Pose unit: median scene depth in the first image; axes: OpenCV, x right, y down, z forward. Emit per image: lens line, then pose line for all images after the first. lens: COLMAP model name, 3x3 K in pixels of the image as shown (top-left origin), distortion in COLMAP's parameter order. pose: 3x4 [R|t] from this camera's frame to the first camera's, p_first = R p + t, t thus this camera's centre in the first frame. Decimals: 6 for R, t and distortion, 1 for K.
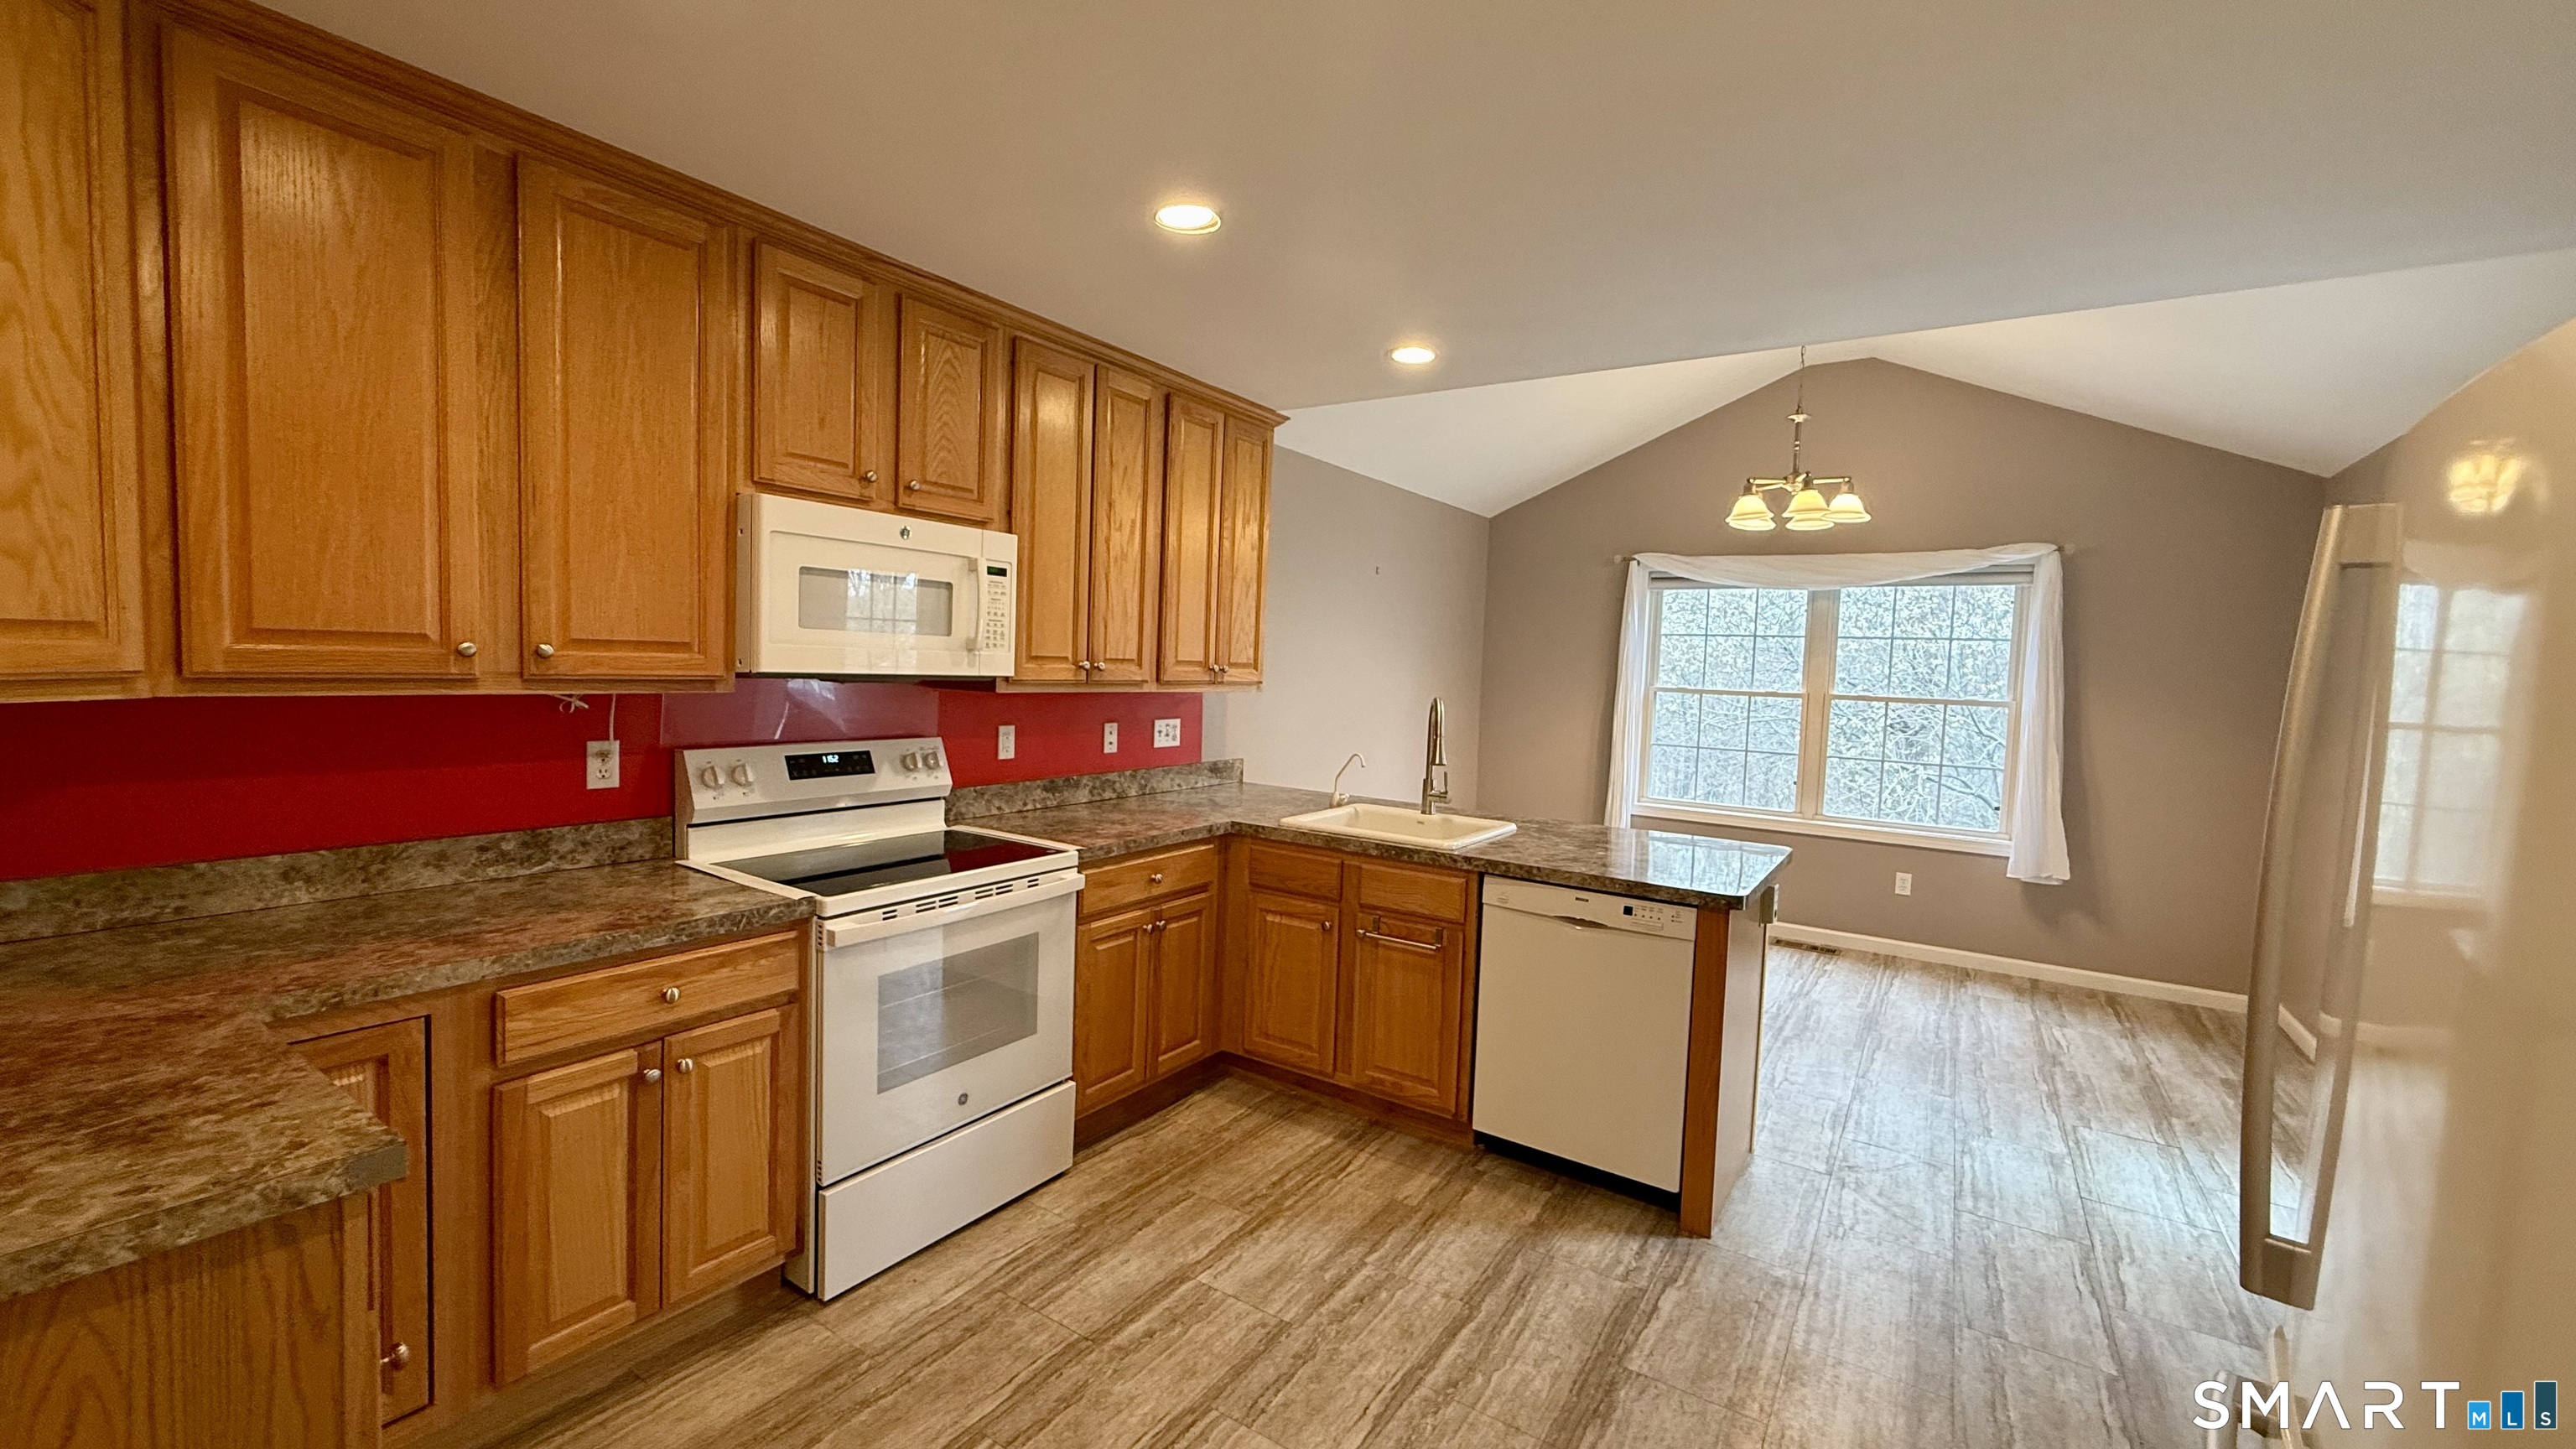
lens RADIAL K [[1027.5, 0, 1284.6], [0, 1027.5, 725.6], [0, 0, 1]] dist [-0.000138, 0.000618]
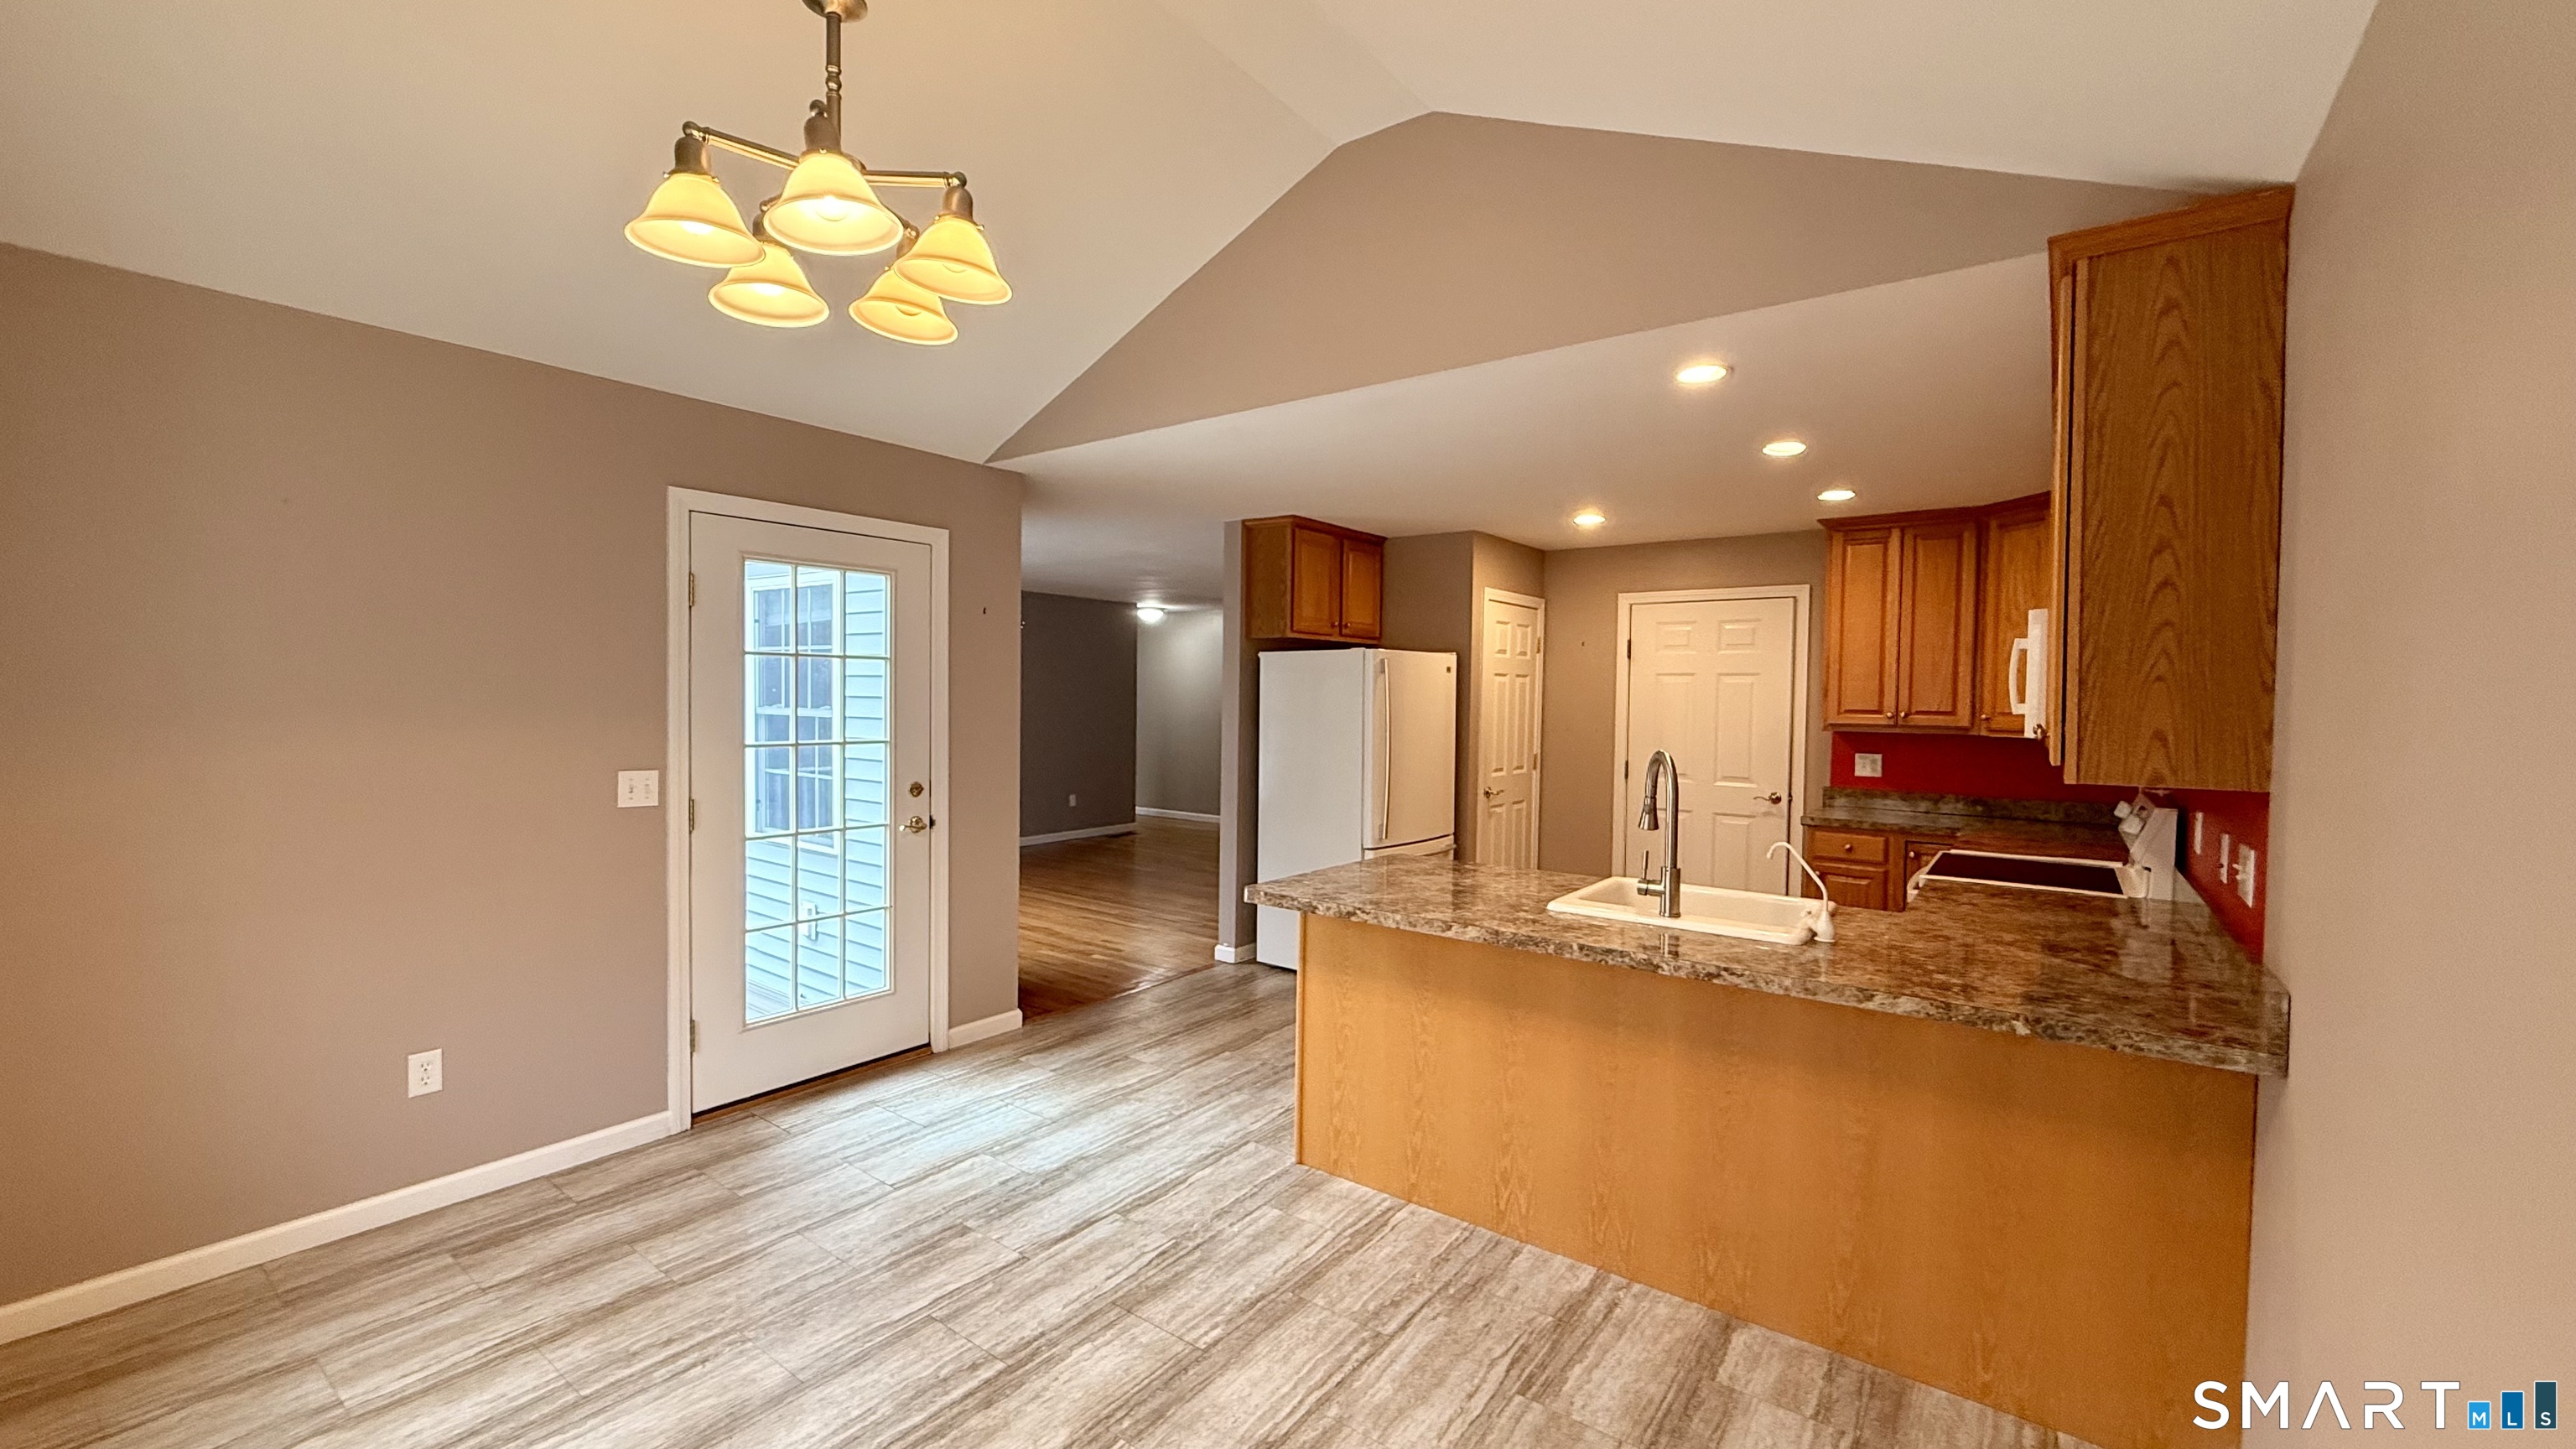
lens RADIAL K [[1027.5, 0, 1284.6], [0, 1027.5, 725.6], [0, 0, 1]] dist [-0.000138, 0.000618]
pose [[-0.996877, -0.054119, 0.057515, 0.379590], [-0.048243, 0.993913, 0.099042, -0.105663], [-0.062525, 0.095958, -0.993420, 1.733812]]
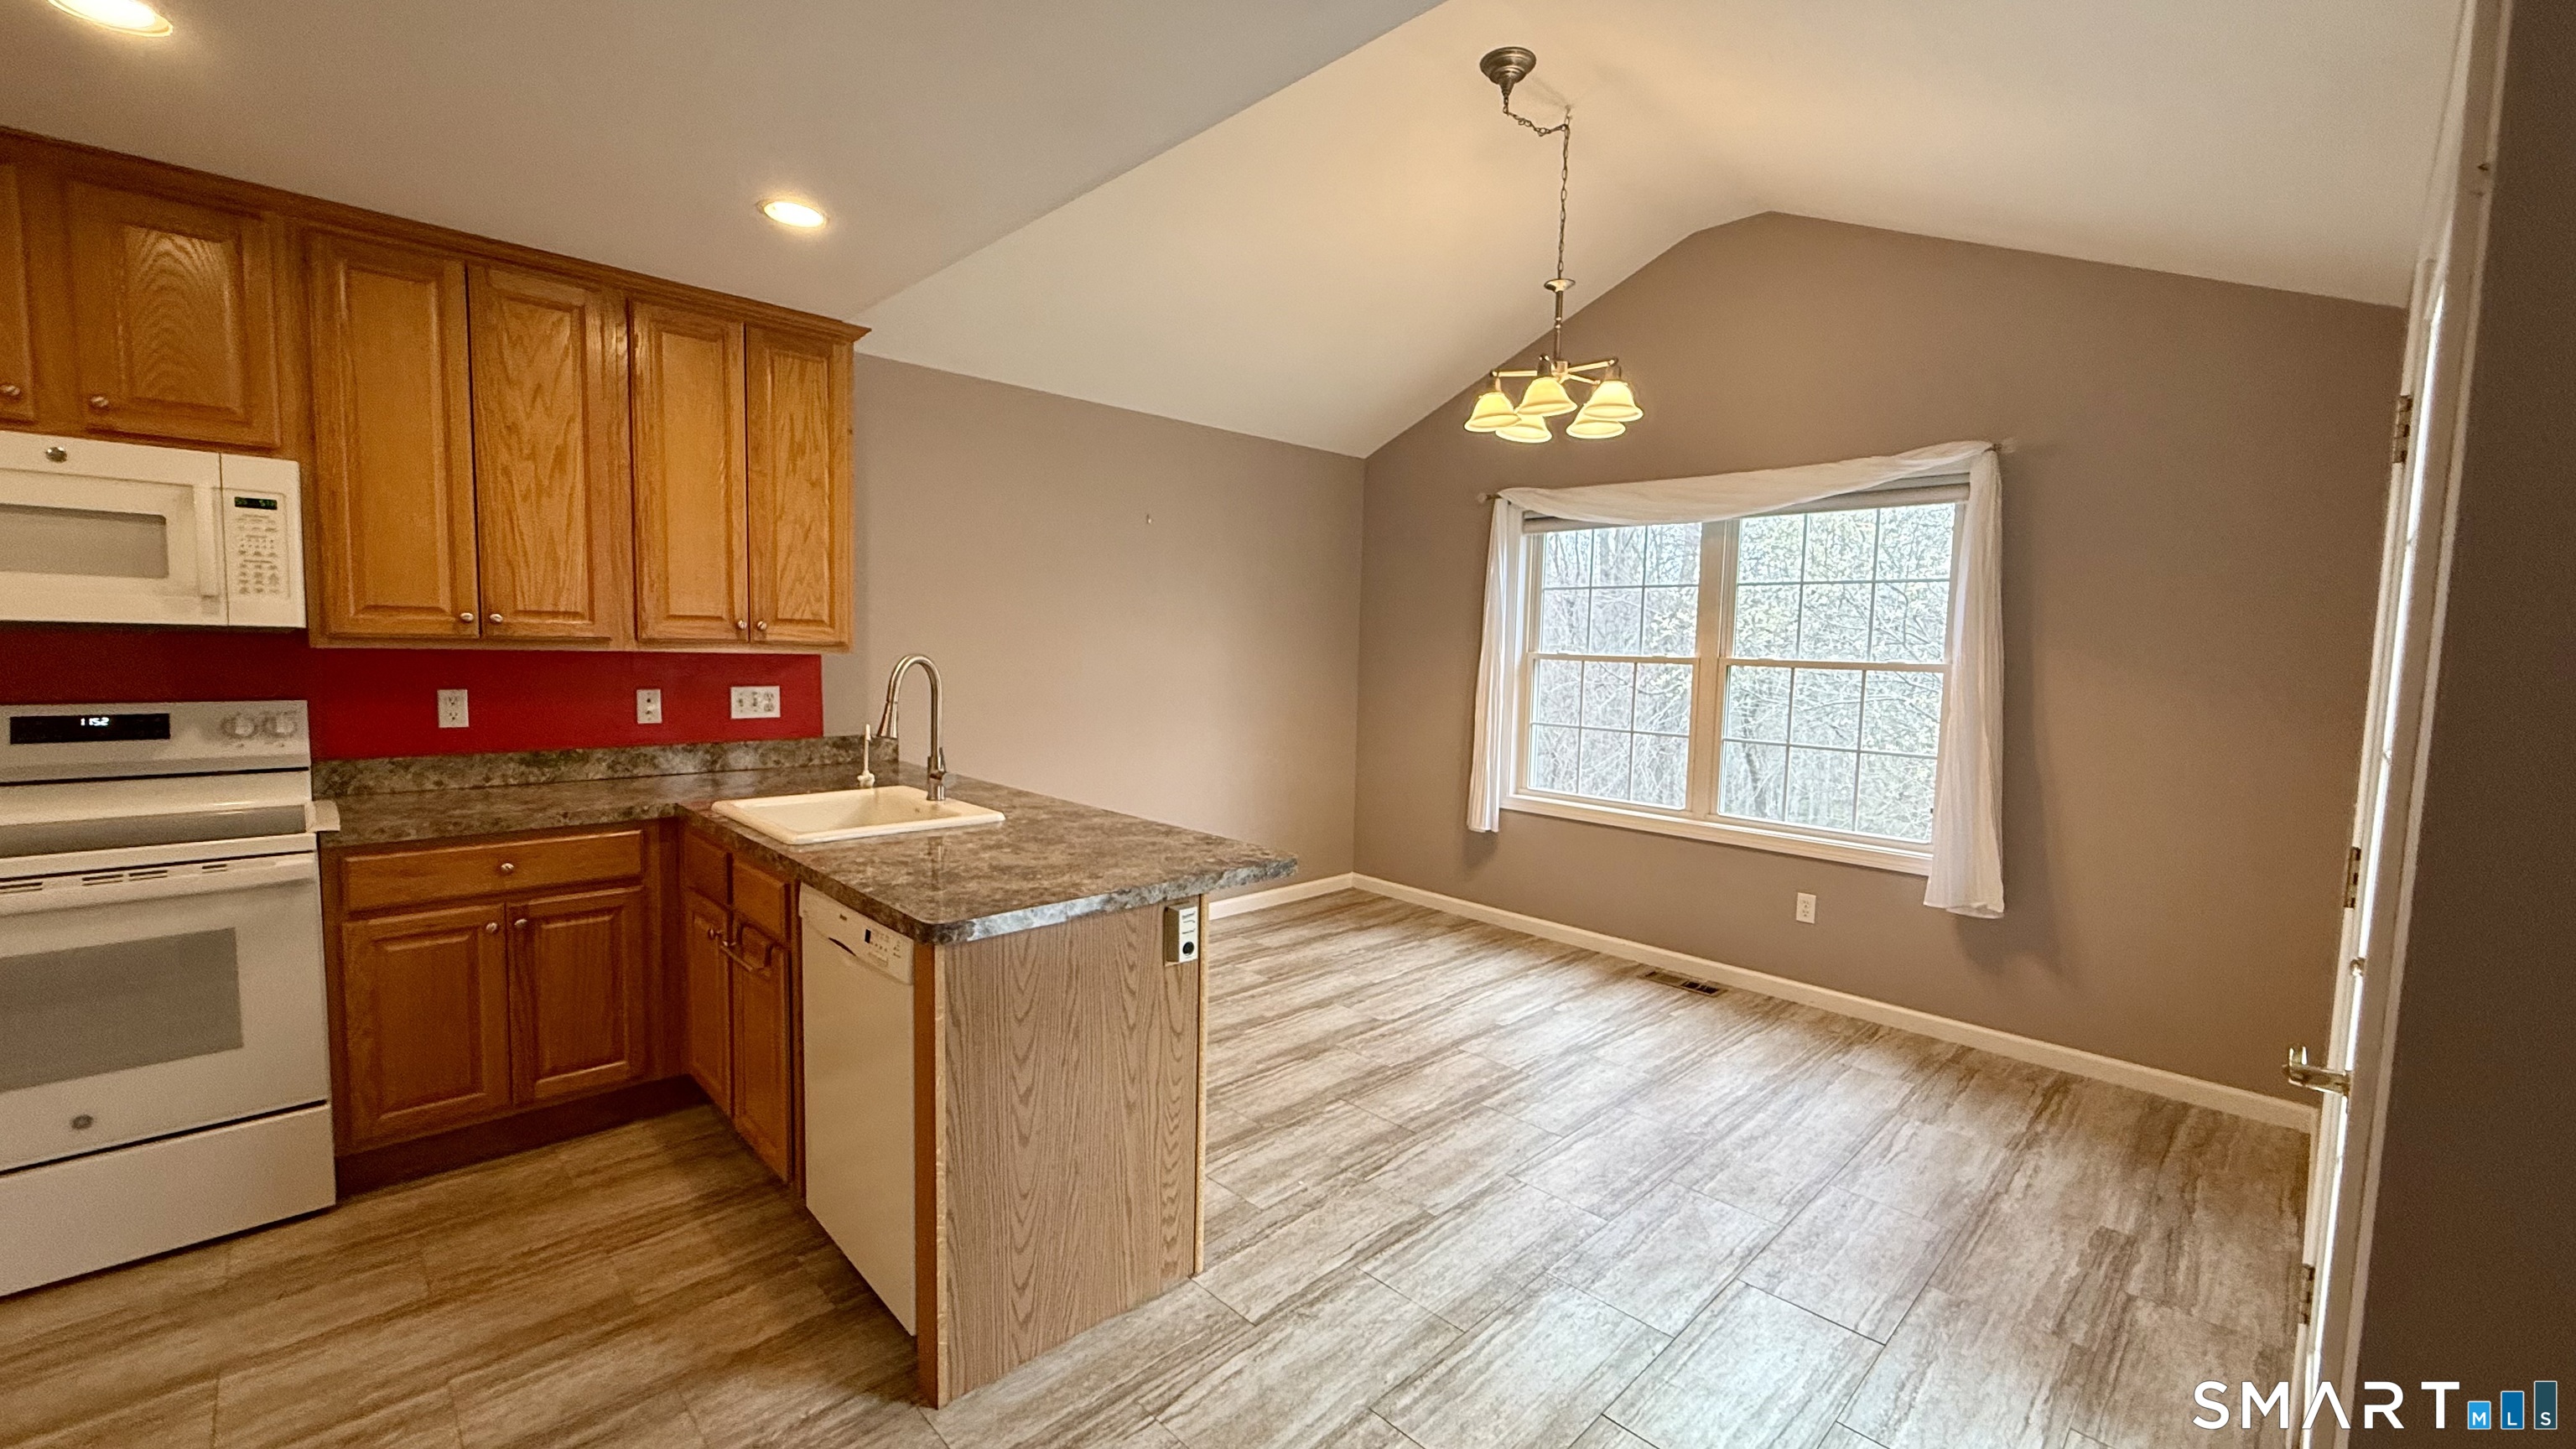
lens RADIAL K [[1027.5, 0, 1284.6], [0, 1027.5, 725.6], [0, 0, 1]] dist [-0.000138, 0.000618]
pose [[0.976964, 0.004653, -0.213353, 0.584910], [-0.002202, 0.999929, 0.011724, 0.017942], [0.213393, -0.010984, 0.976905, 0.273446]]
